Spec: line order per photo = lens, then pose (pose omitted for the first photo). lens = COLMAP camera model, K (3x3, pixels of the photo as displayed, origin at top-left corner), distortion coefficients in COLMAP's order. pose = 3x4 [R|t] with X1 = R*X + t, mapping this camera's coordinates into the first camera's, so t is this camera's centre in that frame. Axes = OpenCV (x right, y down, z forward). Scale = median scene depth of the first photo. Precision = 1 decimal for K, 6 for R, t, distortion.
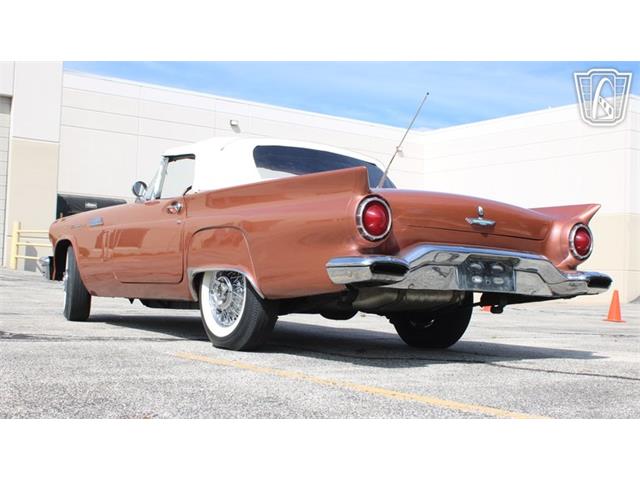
lens RADIAL K [[805.1, 0, 320.0], [0, 805.1, 240.0], [0, 0, 1]] dist [-0.056626, 0.005484]
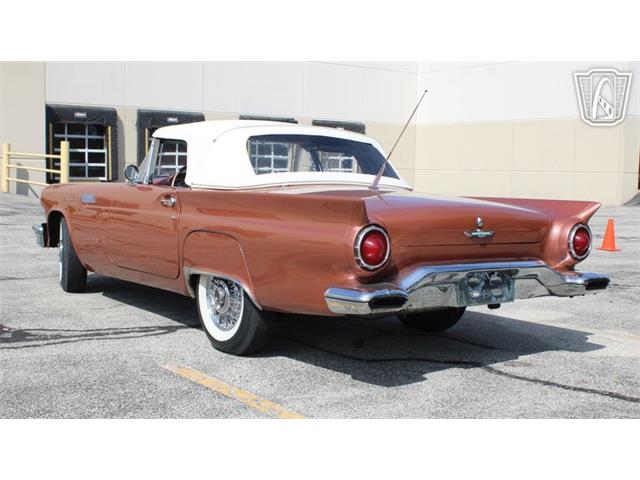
lens RADIAL K [[805.1, 0, 320.0], [0, 805.1, 240.0], [0, 0, 1]] dist [-0.056626, 0.005484]
pose [[0.999859, -0.015362, 0.006750, -0.002724], [0.014348, 0.991309, 0.130770, -0.137170], [-0.008700, -0.130655, 0.991390, 0.019908]]
